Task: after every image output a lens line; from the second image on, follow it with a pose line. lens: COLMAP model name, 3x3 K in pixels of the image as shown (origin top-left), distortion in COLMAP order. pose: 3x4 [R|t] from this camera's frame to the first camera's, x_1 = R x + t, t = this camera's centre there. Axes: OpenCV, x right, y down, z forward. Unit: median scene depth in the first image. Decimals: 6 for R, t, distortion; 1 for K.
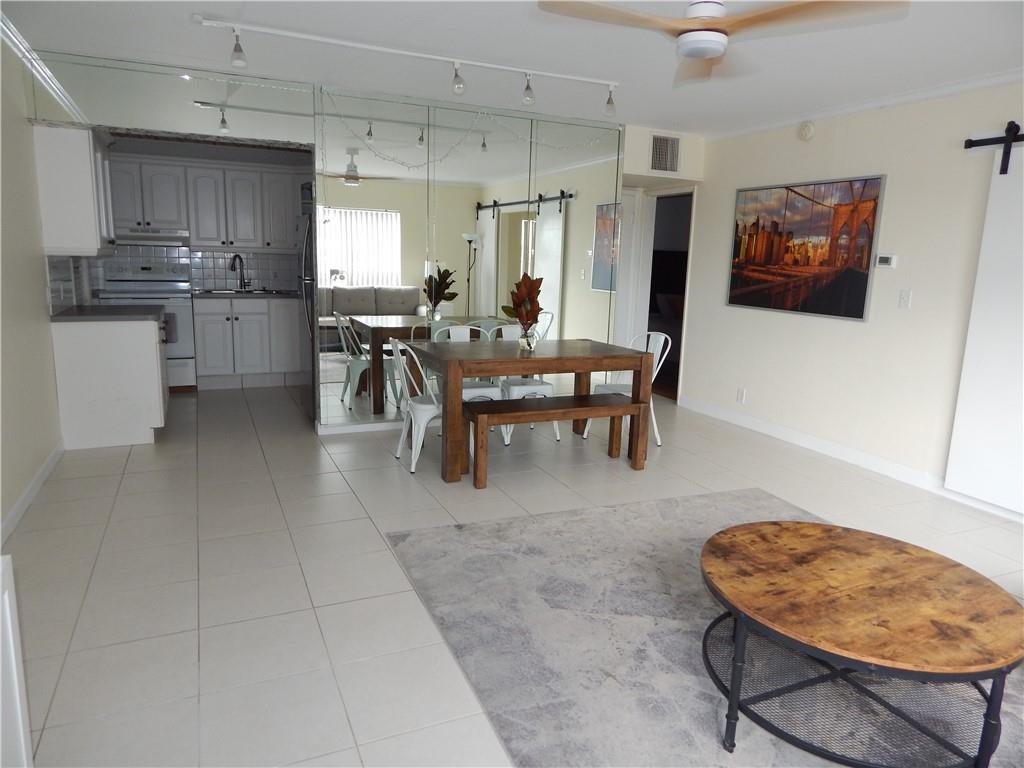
lens RADIAL K [[686.5, 0, 514.1], [0, 686.5, 374.4], [0, 0, 1]] dist [0.010506, -0.008524]
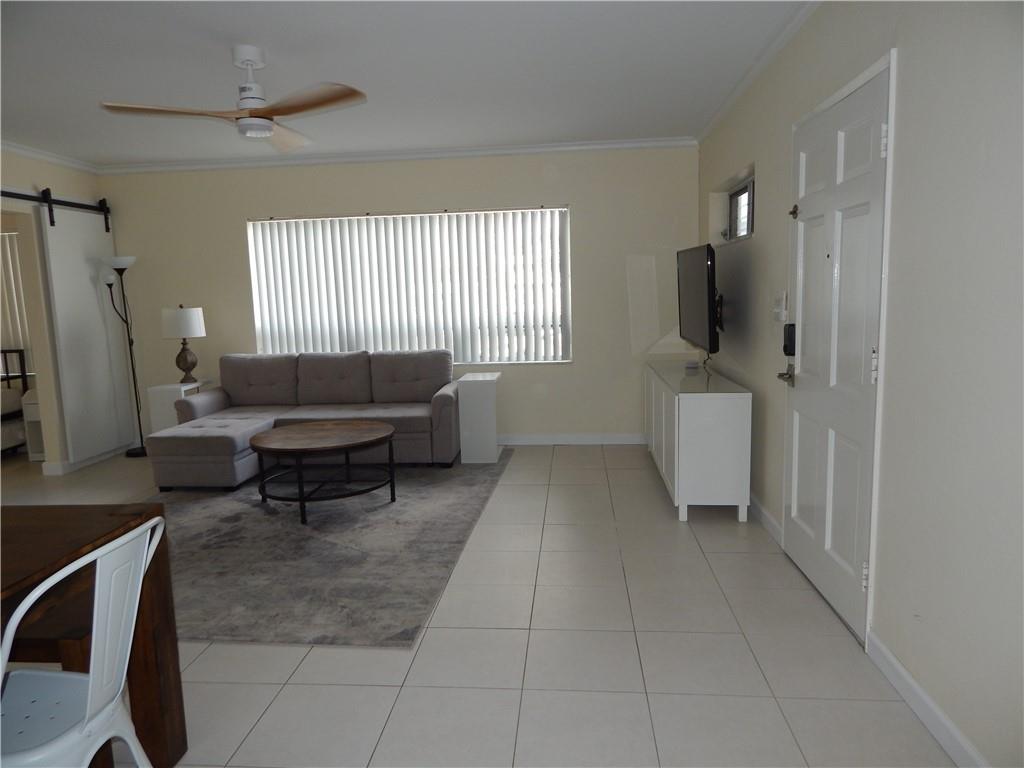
lens RADIAL K [[686.5, 0, 516.0], [0, 686.5, 367.6], [0, 0, 1]] dist [0.010506, -0.008524]
pose [[-0.869246, -0.065240, 0.490056, -0.469084], [0.089194, 0.954293, 0.285253, -0.197699], [-0.486267, 0.291665, -0.823696, 1.085169]]
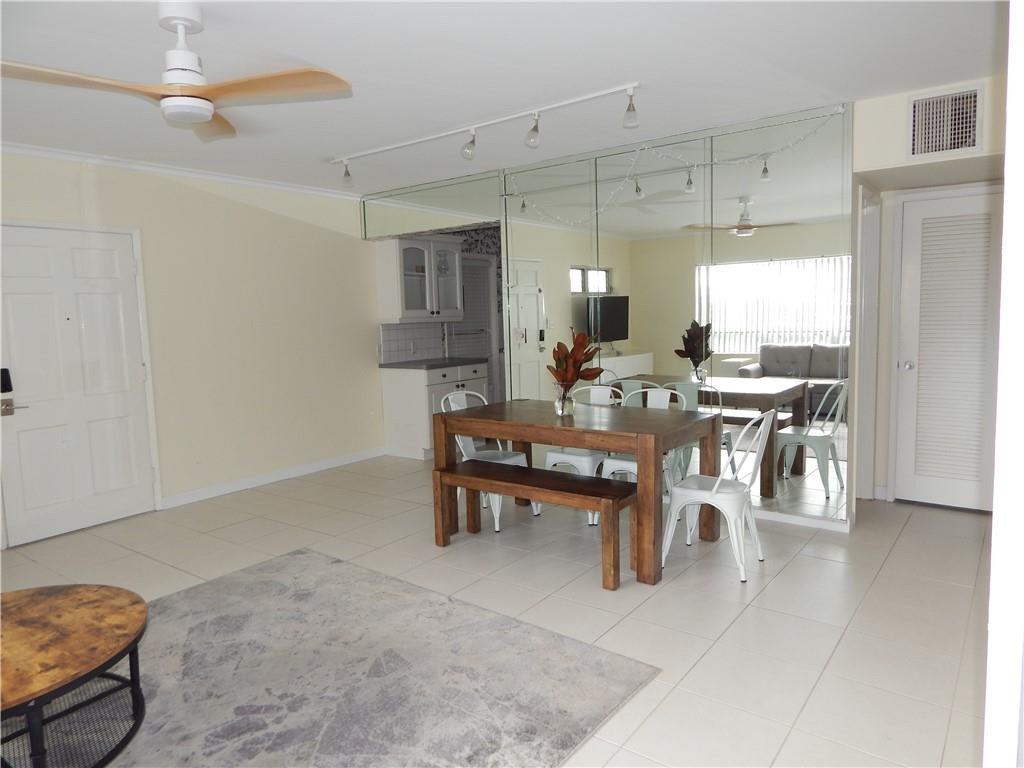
lens RADIAL K [[686.5, 0, 515.7], [0, 686.5, 375.1], [0, 0, 1]] dist [0.010506, -0.008524]
pose [[0.469652, 0.035328, -0.882145, 0.763919], [-0.107392, 0.994065, -0.017365, -0.064734], [0.876296, 0.102891, 0.470659, 0.533437]]
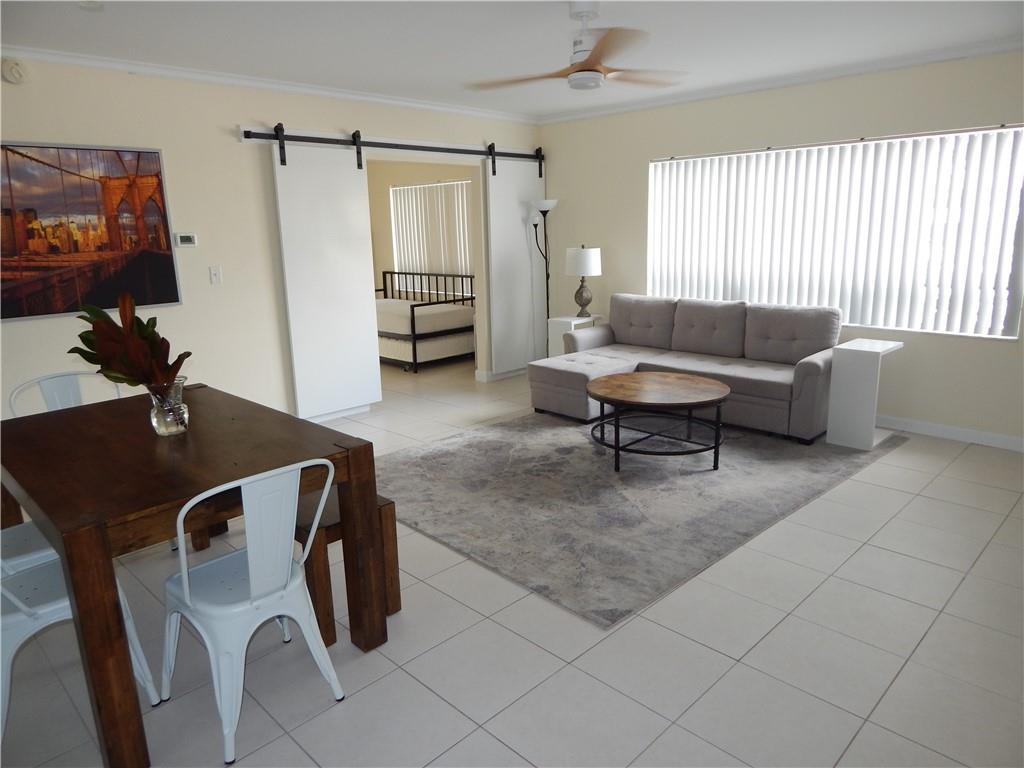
lens RADIAL K [[686.5, 0, 511.7], [0, 686.5, 372.3], [0, 0, 1]] dist [0.010506, -0.008524]
pose [[-0.346697, -0.223984, 0.910841, -0.563939], [0.178044, 0.937701, 0.298359, -0.198777], [-0.920924, 0.265610, -0.285219, 0.905358]]
